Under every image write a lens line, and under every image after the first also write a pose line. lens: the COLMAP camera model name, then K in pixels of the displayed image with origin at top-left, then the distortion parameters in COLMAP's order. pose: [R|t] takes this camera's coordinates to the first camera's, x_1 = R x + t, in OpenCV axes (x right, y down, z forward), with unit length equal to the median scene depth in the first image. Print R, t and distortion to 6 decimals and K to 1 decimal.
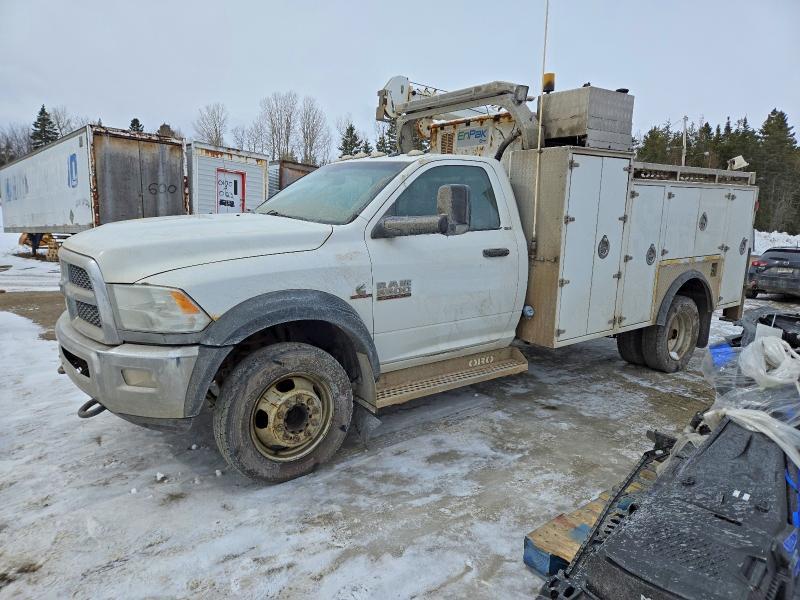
lens RADIAL K [[541.1, 0, 400.7], [0, 541.1, 298.3], [0, 0, 1]] dist [0.009026, -0.002236]
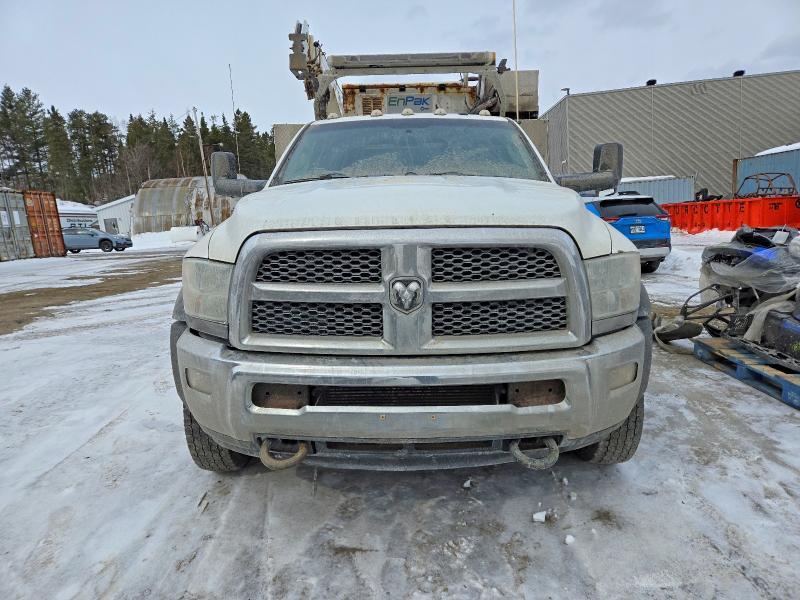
lens RADIAL K [[541.1, 0, 402.6], [0, 541.1, 304.4], [0, 0, 1]] dist [0.009026, -0.002236]
pose [[0.624635, -0.174548, 0.761159, -0.682450], [0.154521, 0.983054, 0.098627, -0.041466], [-0.765476, 0.056009, 0.641022, 0.407817]]
